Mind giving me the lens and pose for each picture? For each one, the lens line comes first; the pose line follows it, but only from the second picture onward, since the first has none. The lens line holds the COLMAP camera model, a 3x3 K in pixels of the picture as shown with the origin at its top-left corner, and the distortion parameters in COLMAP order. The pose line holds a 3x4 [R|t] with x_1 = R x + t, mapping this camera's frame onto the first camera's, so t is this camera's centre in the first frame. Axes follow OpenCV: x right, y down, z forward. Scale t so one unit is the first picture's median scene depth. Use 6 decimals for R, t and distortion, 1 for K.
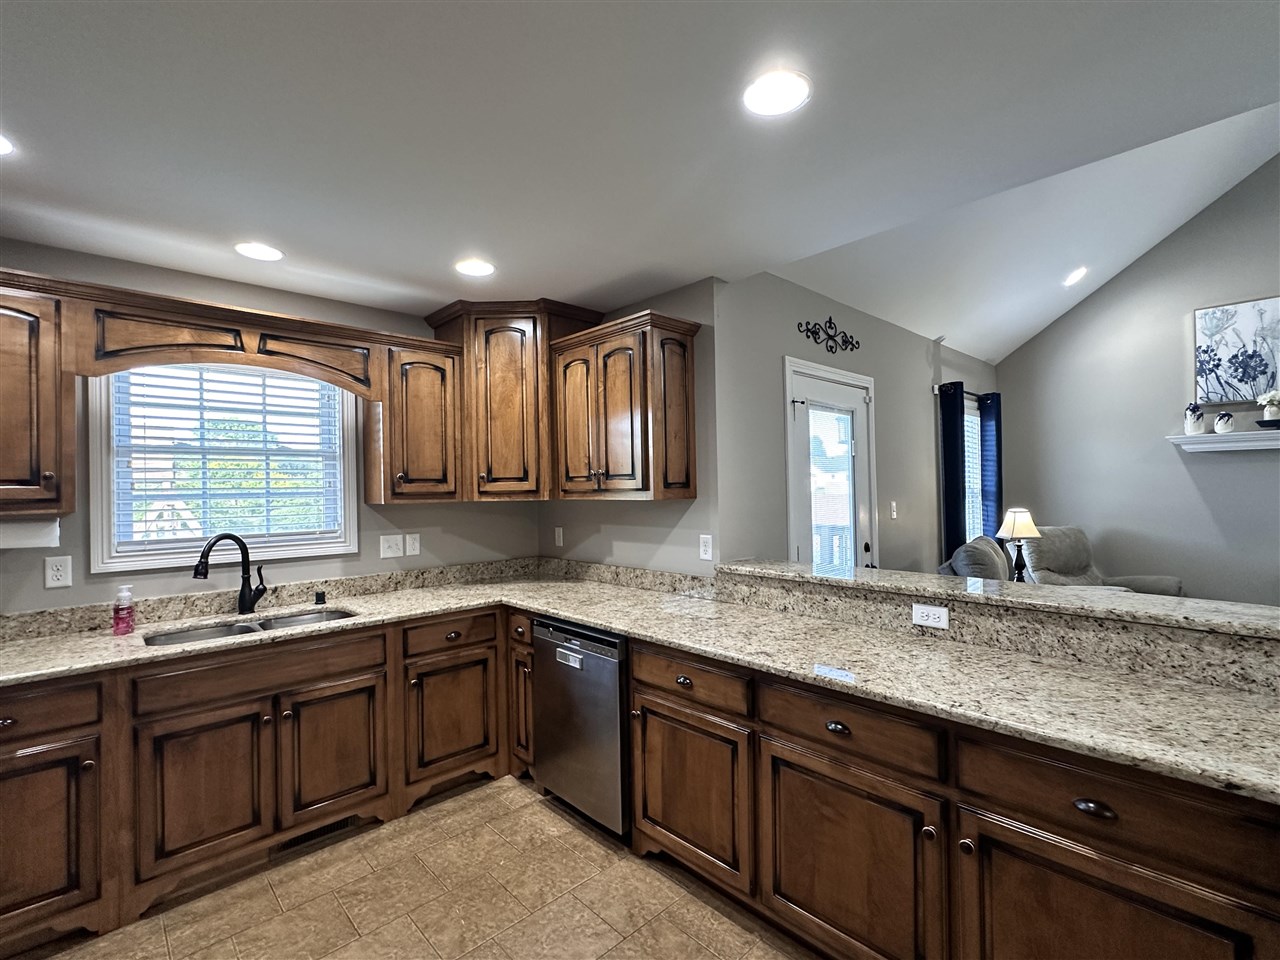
lens RADIAL K [[587.3, 0, 638.9], [0, 587.3, 482.7], [0, 0, 1]] dist [-0.002055, -0.000187]
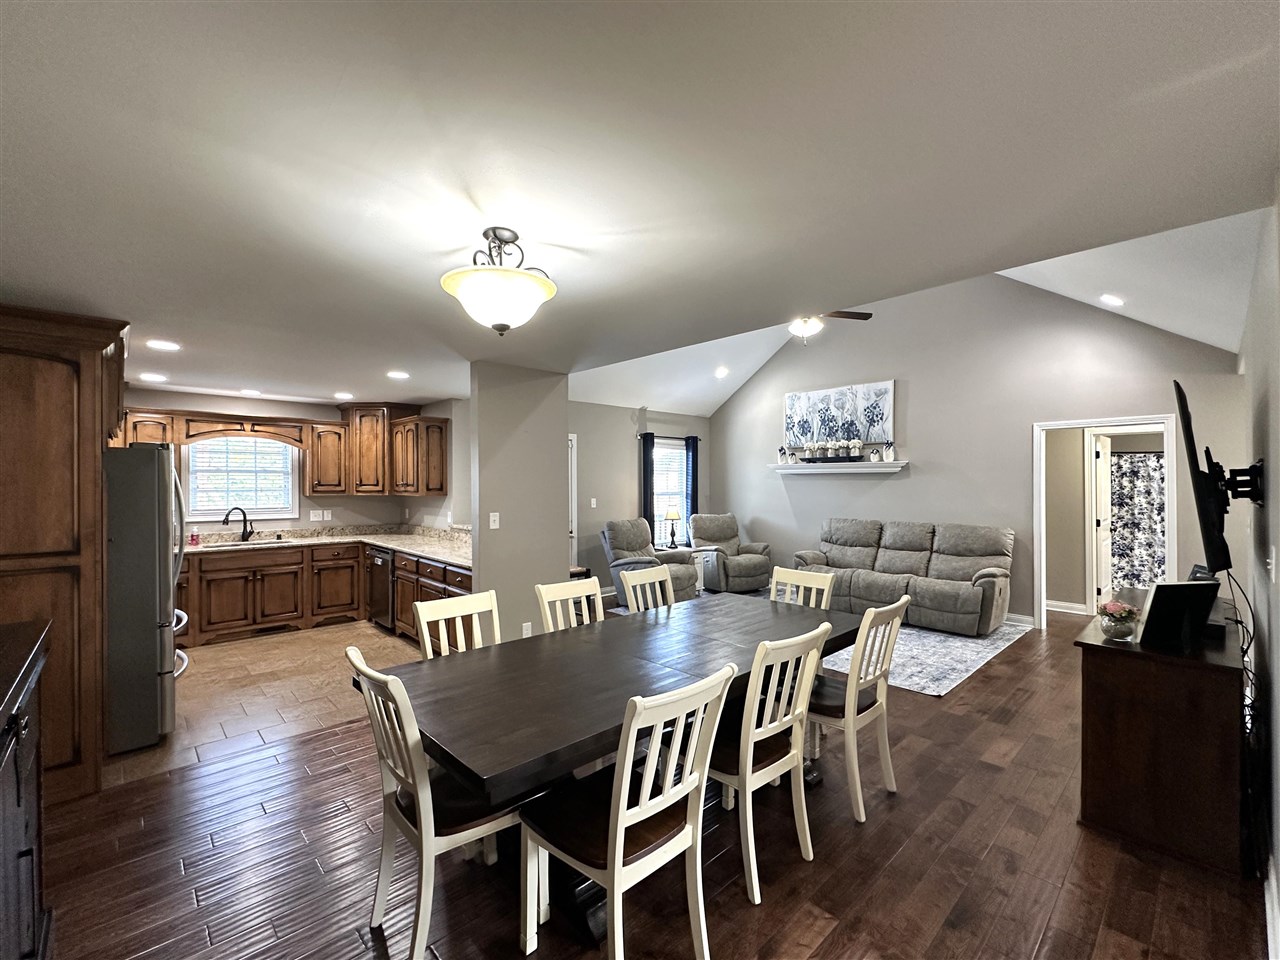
lens RADIAL K [[548.6, 0, 640.0], [0, 548.6, 481.4], [0, 0, 1]] dist [-0.000861, -0.000209]
pose [[0.999867, 0.016281, 0.000740, 0.885570], [-0.016285, 0.999848, 0.006274, -0.055796], [-0.000638, -0.006286, 0.999980, -1.166389]]
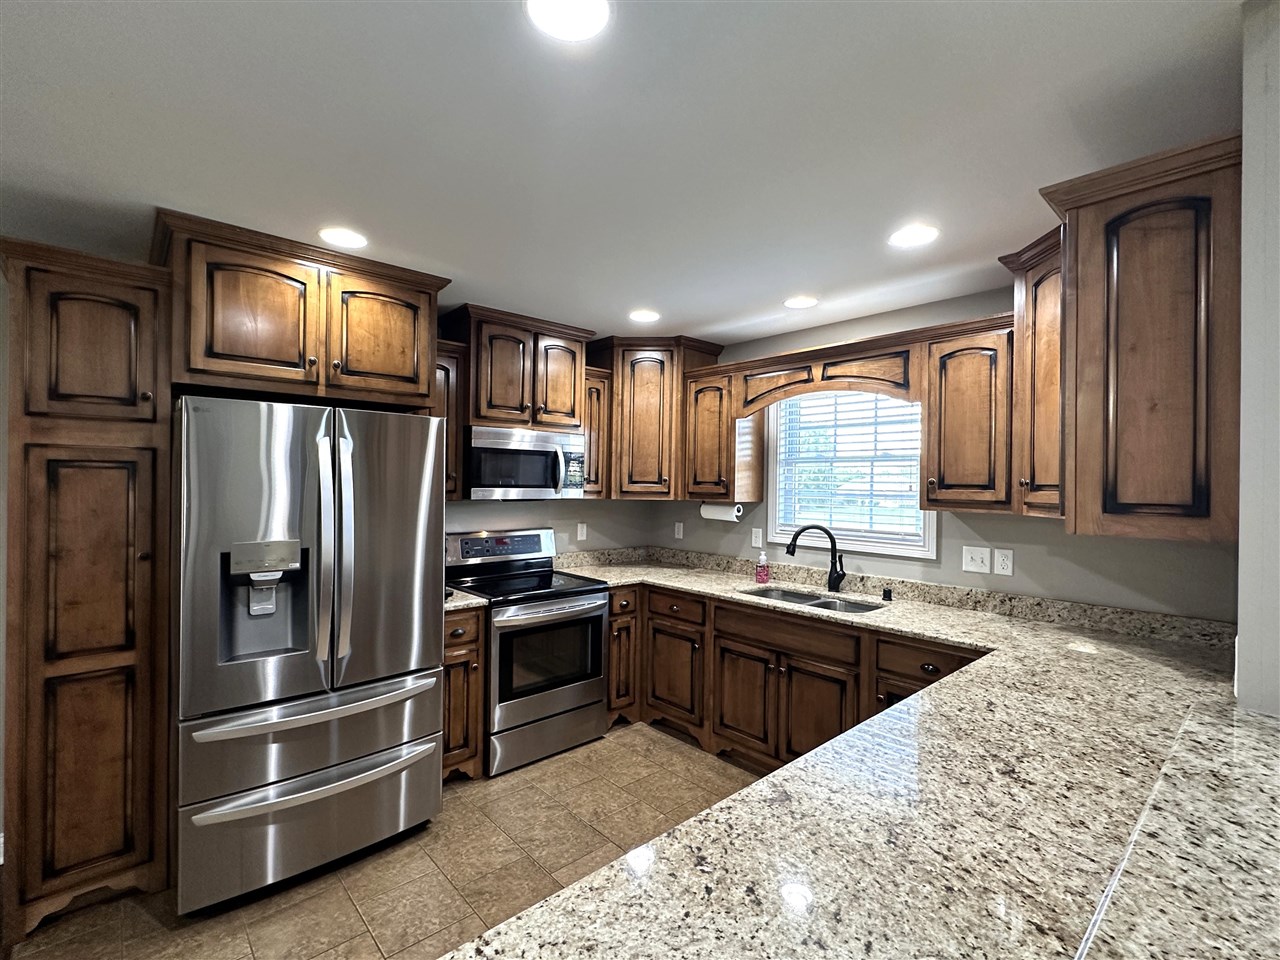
lens RADIAL K [[587.3, 0, 638.9], [0, 587.3, 482.7], [0, 0, 1]] dist [-0.002055, -0.000187]
pose [[-0.021805, 0.016872, -0.999620, 0.562336], [-0.004544, 0.999846, 0.016975, -0.024105], [0.999752, 0.004912, -0.021725, 0.610533]]
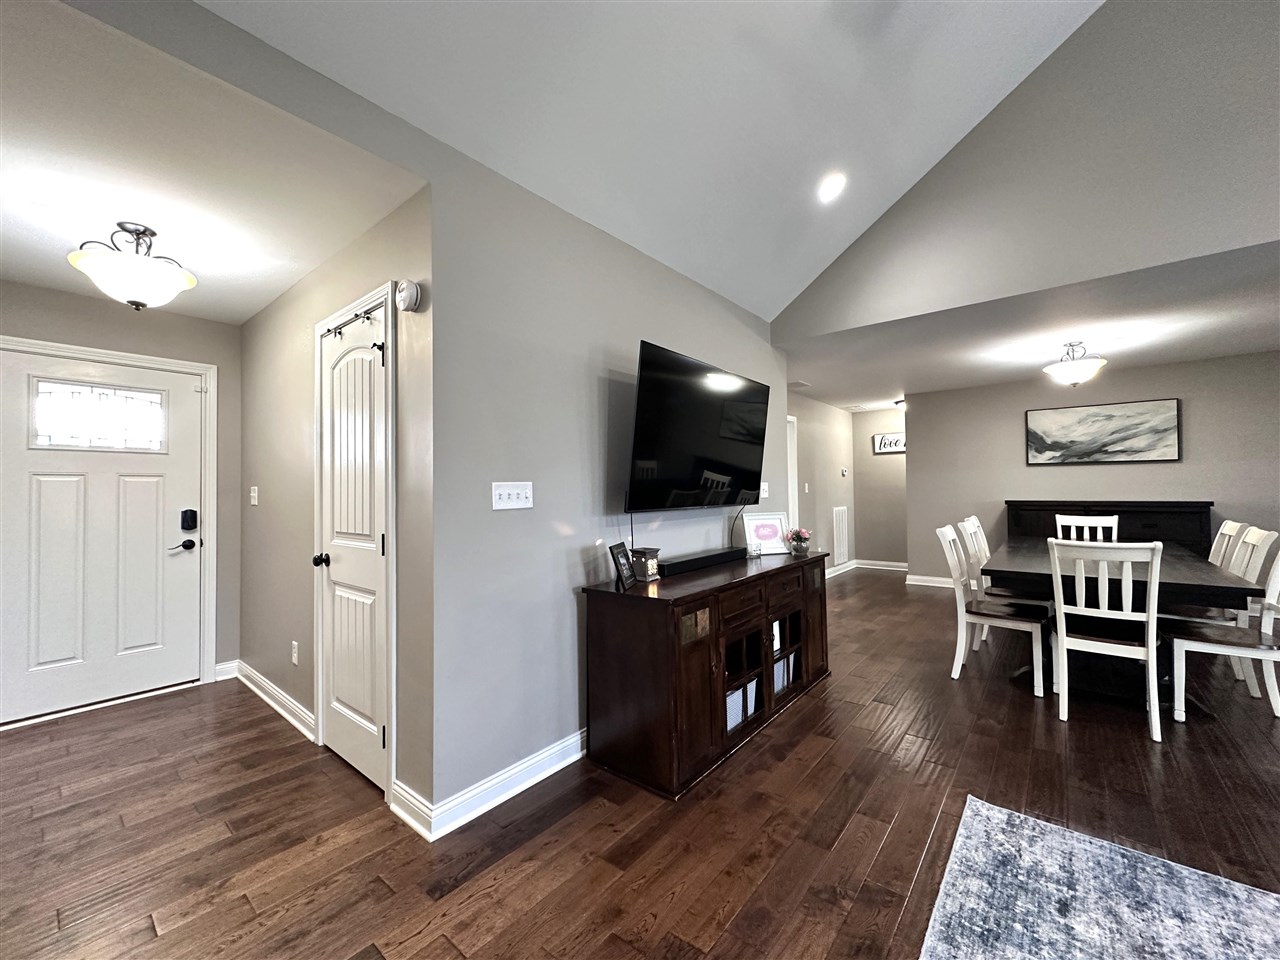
lens RADIAL K [[508.2, 0, 641.6], [0, 508.2, 482.7], [0, 0, 1]] dist [-0.001427, 0.000368]
pose [[-0.991608, 0.033980, -0.124735, 2.240284], [0.037079, 0.999057, -0.022608, 0.038617], [0.123849, -0.027044, -0.991933, 0.964256]]
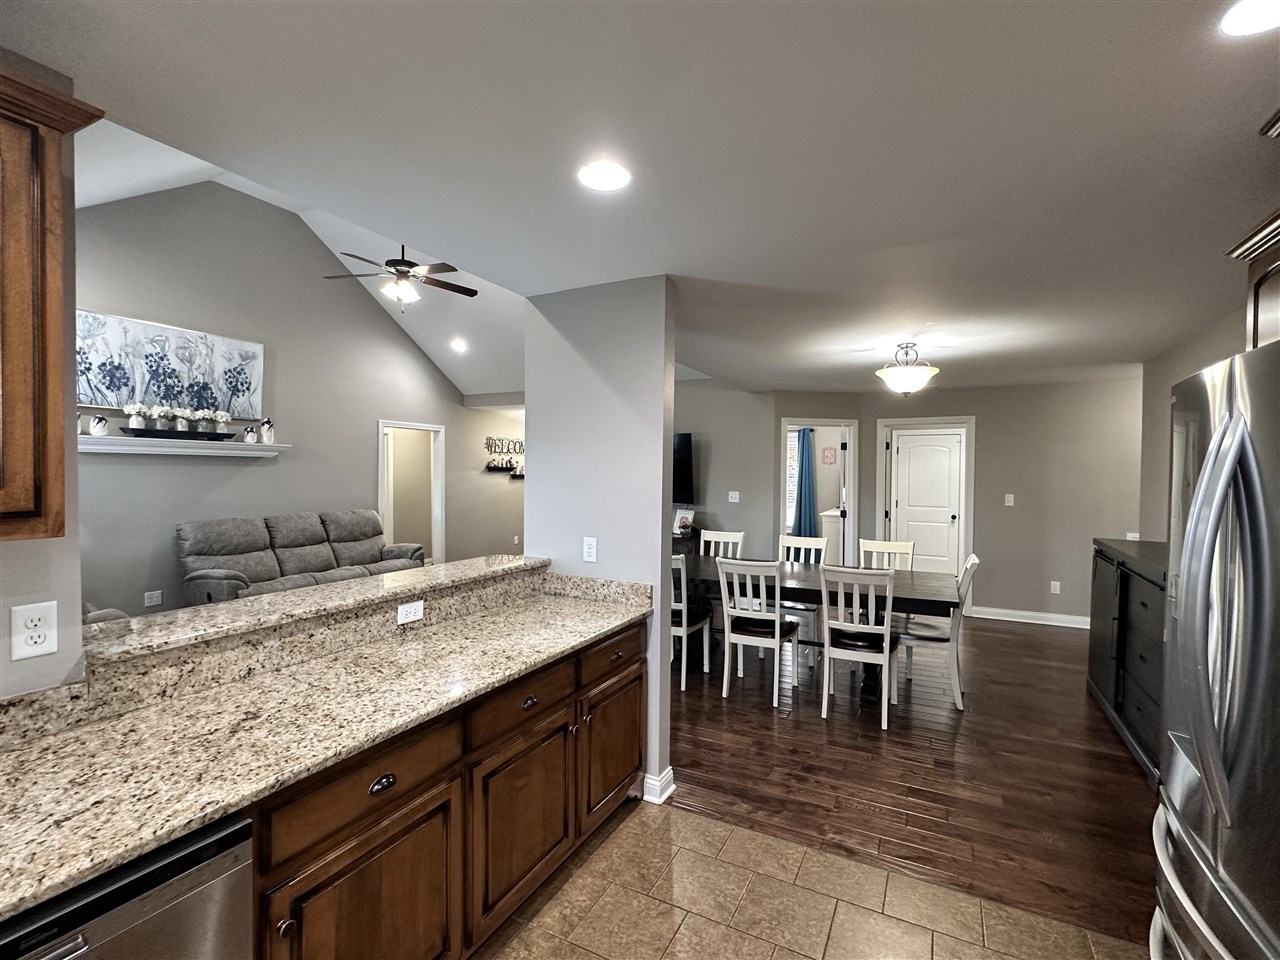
lens RADIAL K [[587.3, 0, 638.9], [0, 587.3, 482.7], [0, 0, 1]] dist [-0.002055, -0.000187]
pose [[-0.331166, -0.001766, 0.943571, -0.517907], [-0.009185, 0.999957, -0.001352, -0.013586], [-0.943528, -0.009114, -0.331168, 0.730257]]
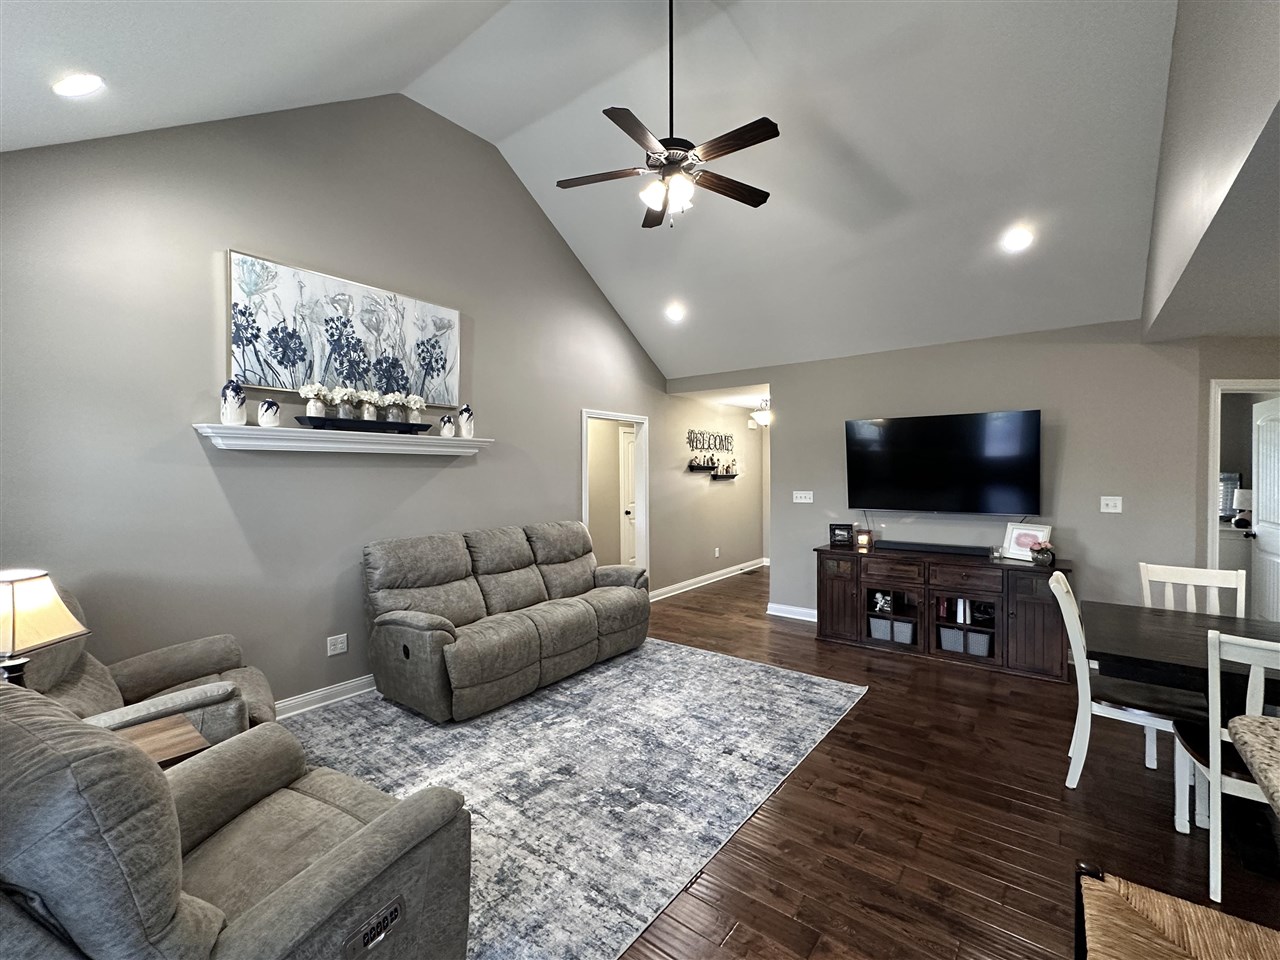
lens RADIAL K [[550.5, 0, 640.0], [0, 550.5, 480.0], [0, 0, 1]] dist [-0.001299, 0.000342]
pose [[-0.147582, 0.004147, 0.989041, 0.373093], [-0.000020, 0.999991, -0.004196, -0.021998], [-0.989050, -0.000639, -0.147581, 1.054700]]
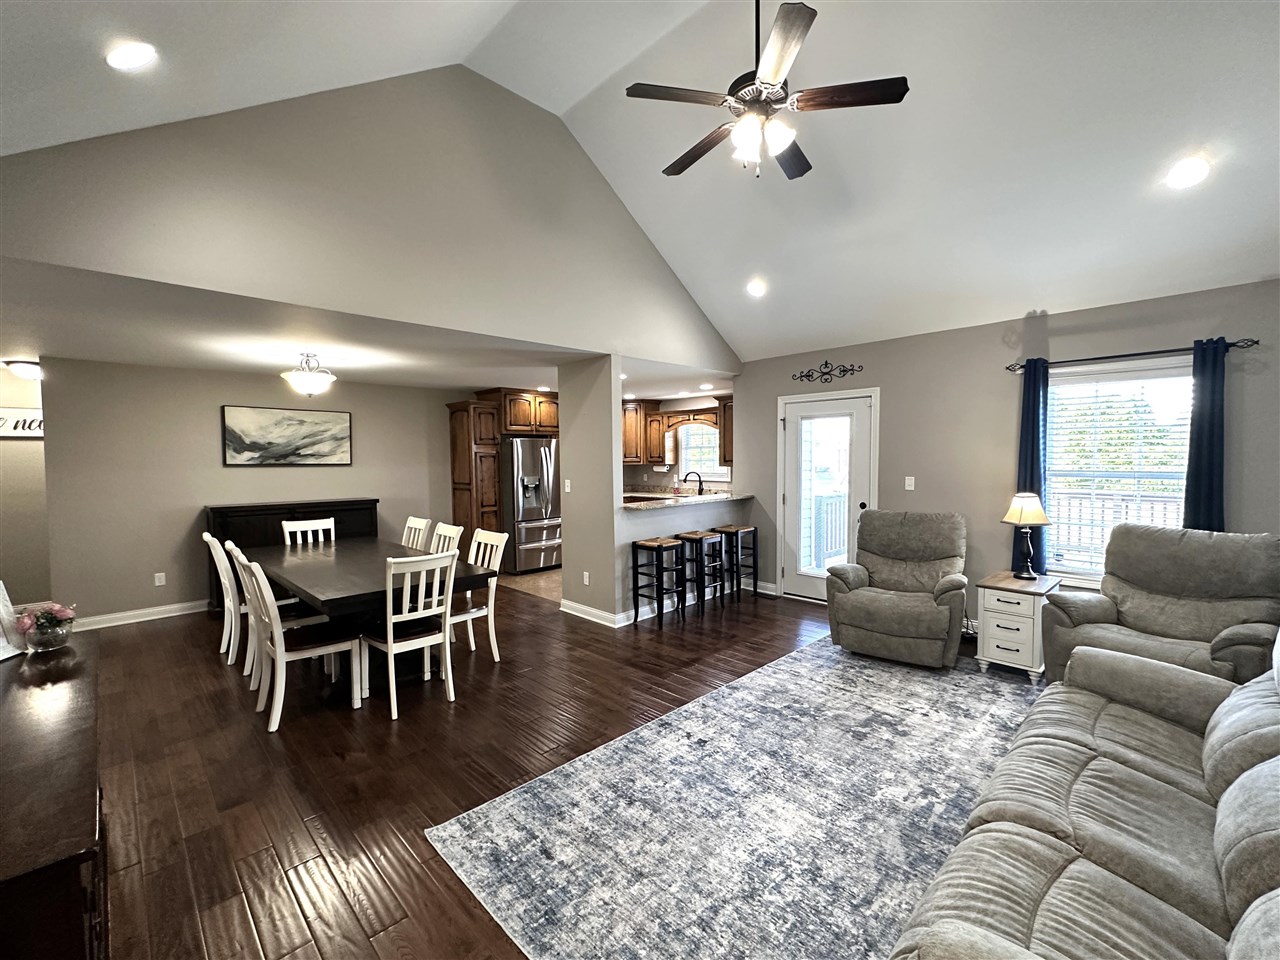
lens RADIAL K [[548.6, 0, 640.0], [0, 548.6, 481.4], [0, 0, 1]] dist [-0.000861, -0.000209]
pose [[0.019019, 0.064921, -0.997709, 2.479319], [0.017905, 0.997708, 0.065262, -0.072508], [0.999659, -0.019105, 0.017813, 0.587970]]
